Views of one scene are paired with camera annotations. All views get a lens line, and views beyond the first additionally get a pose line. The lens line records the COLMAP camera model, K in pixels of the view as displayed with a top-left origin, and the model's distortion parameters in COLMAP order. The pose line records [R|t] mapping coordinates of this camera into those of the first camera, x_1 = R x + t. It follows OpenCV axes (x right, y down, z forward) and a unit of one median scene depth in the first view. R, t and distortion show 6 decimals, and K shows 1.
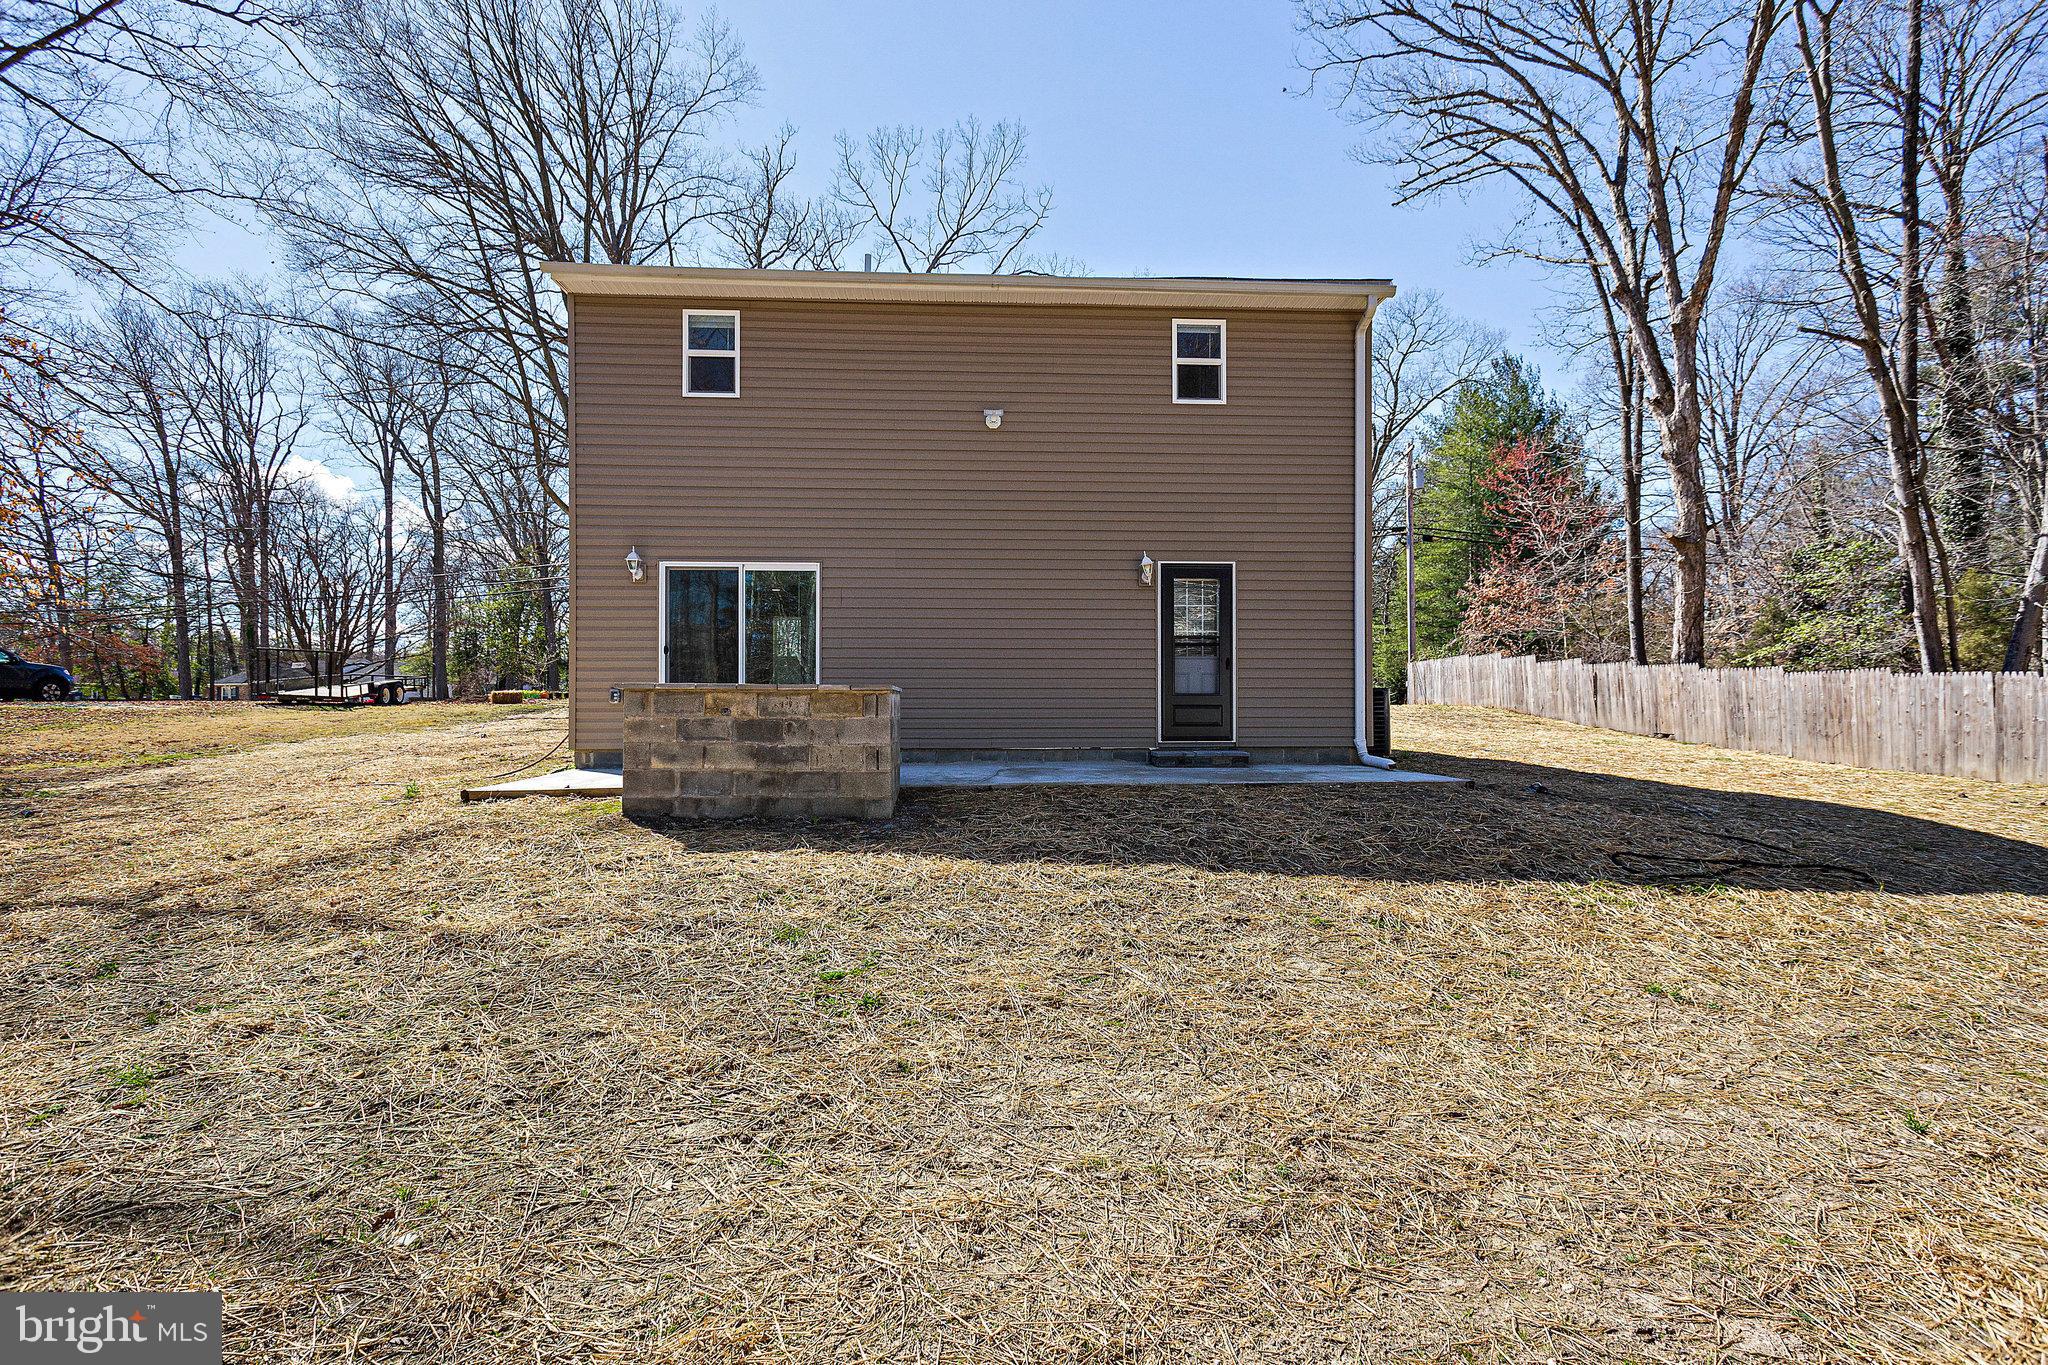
lens RADIAL K [[974.7, 0, 1029.3], [0, 974.7, 699.5], [0, 0, 1]] dist [0.001465, 0.000490]
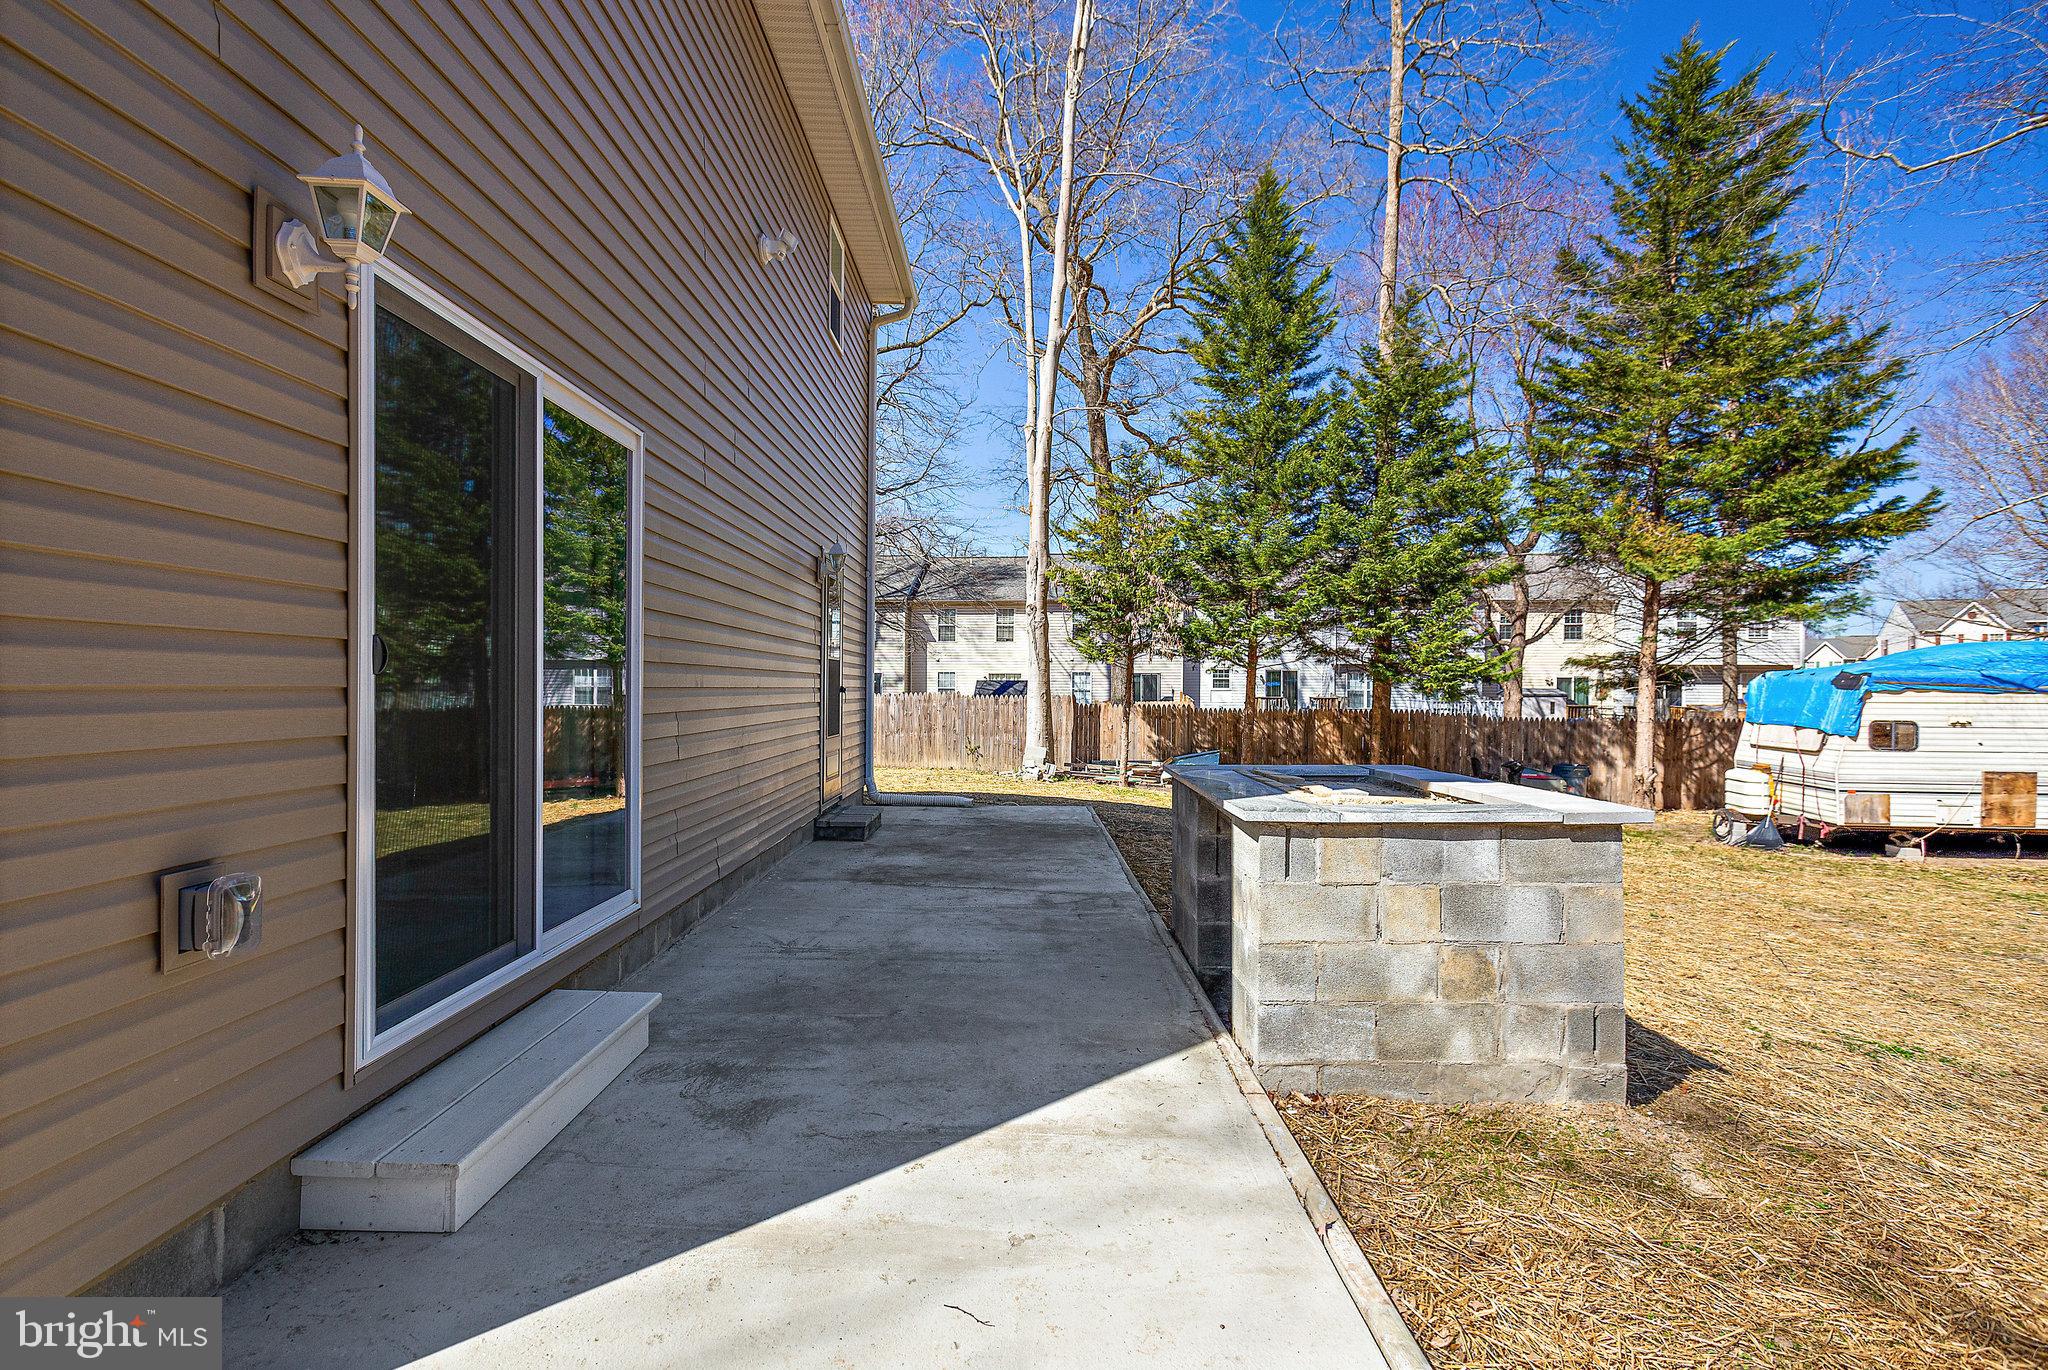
lens RADIAL K [[983.3, 0, 1027.0], [0, 983.3, 696.2], [0, 0, 1]] dist [0.001856, 0.000114]
pose [[0.060906, -0.006745, 0.998121, -0.564956], [-0.014908, 0.999859, 0.007667, -0.043671], [-0.998032, -0.015347, 0.060796, 0.807737]]
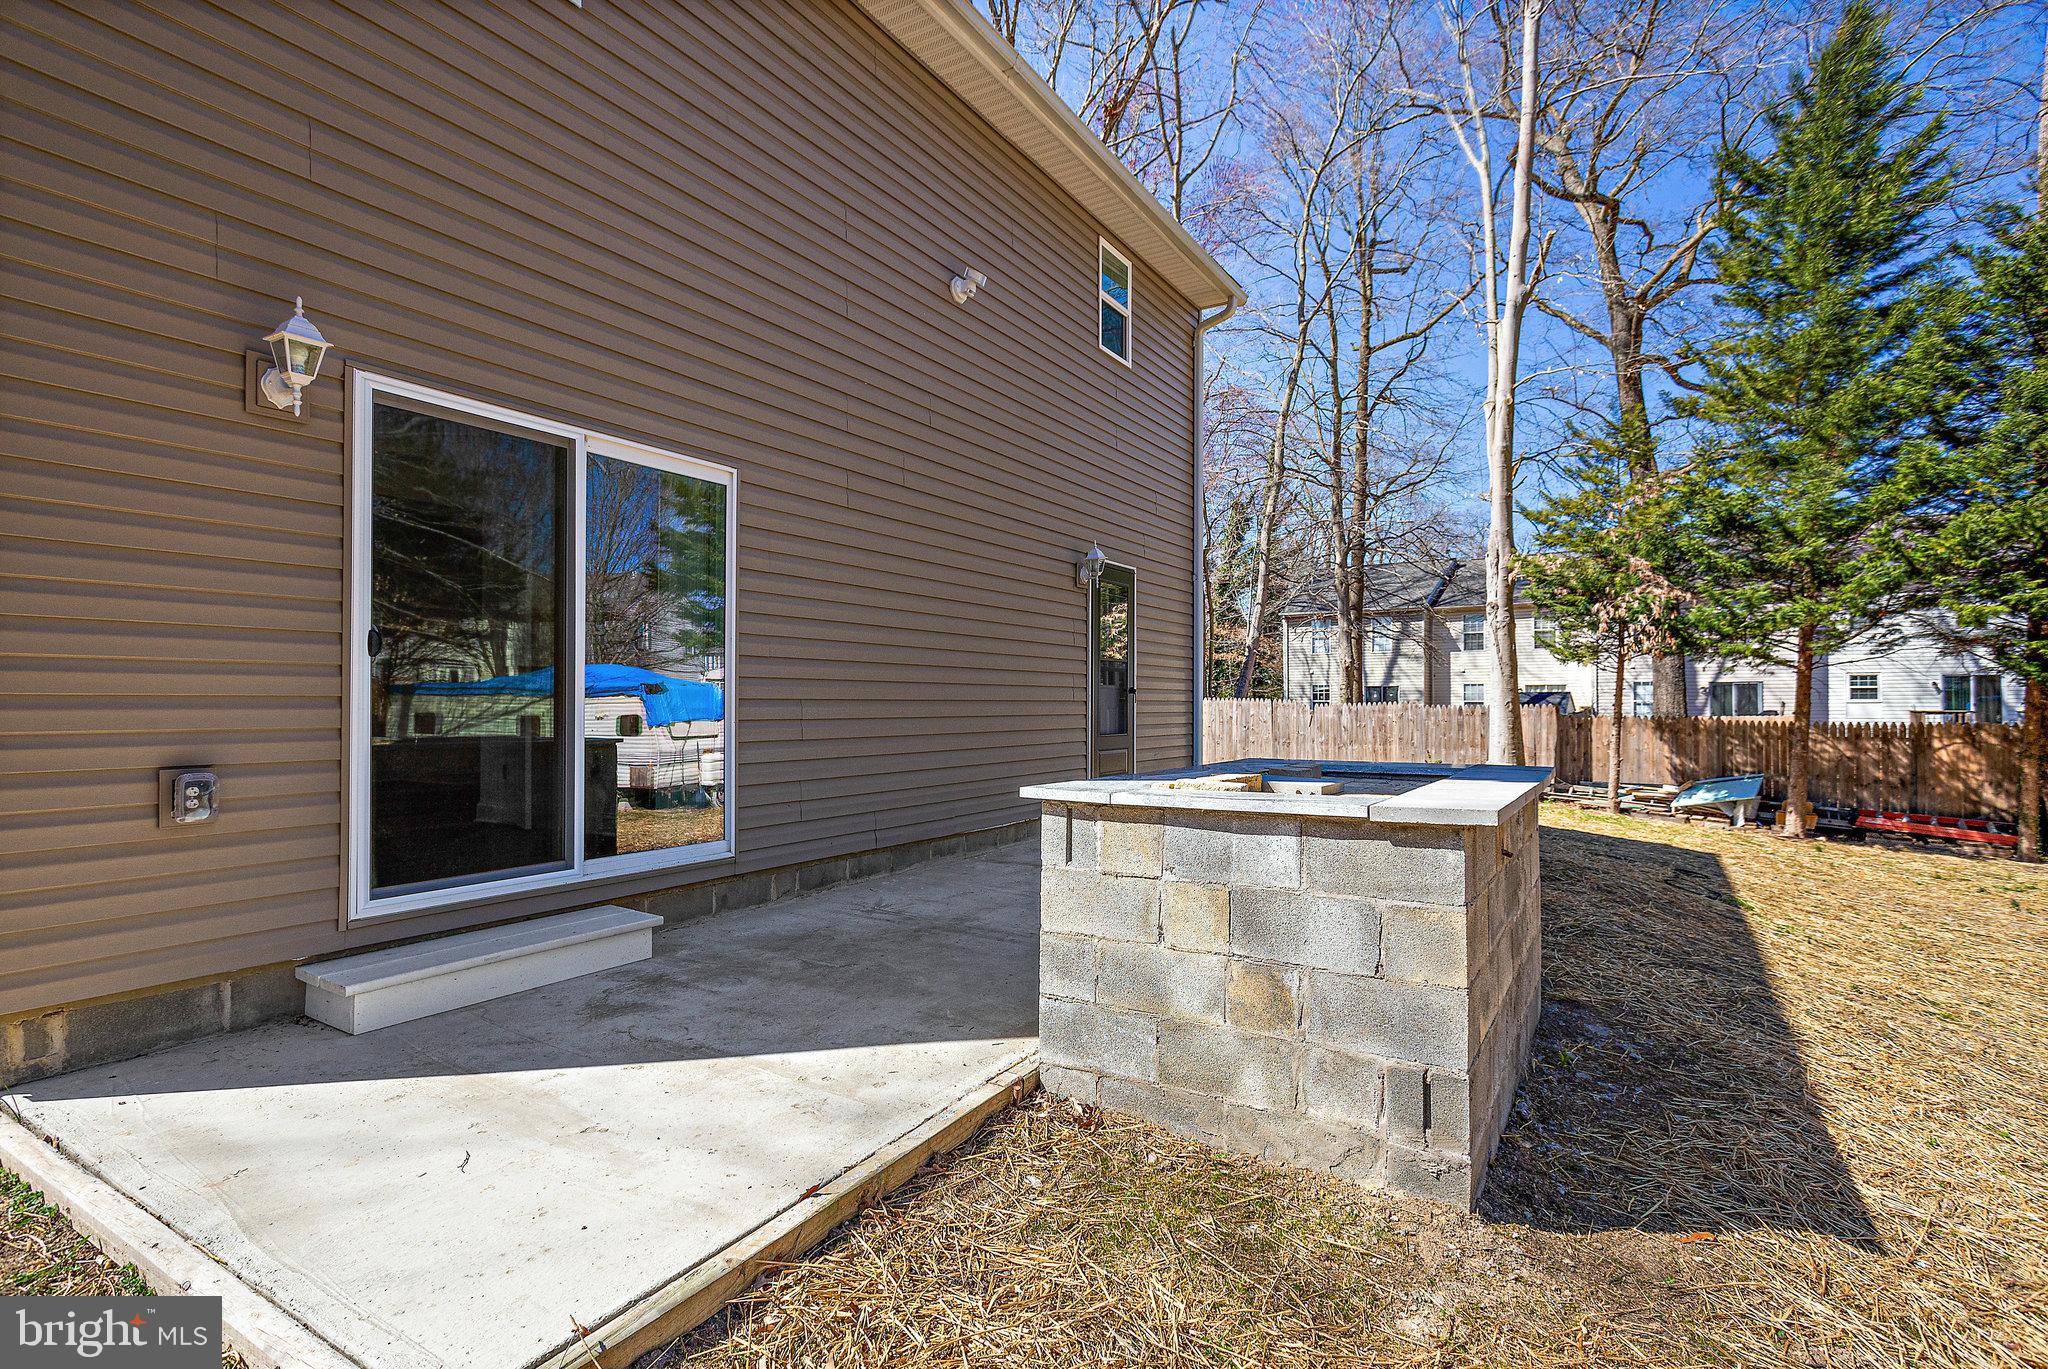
lens RADIAL K [[974.7, 0, 1029.3], [0, 974.7, 701.5], [0, 0, 1]] dist [0.001465, 0.000490]
pose [[0.584026, 0.003738, 0.811726, -0.491467], [-0.009812, 0.999949, 0.002455, -0.033115], [-0.811675, -0.009398, 0.584033, 0.603934]]
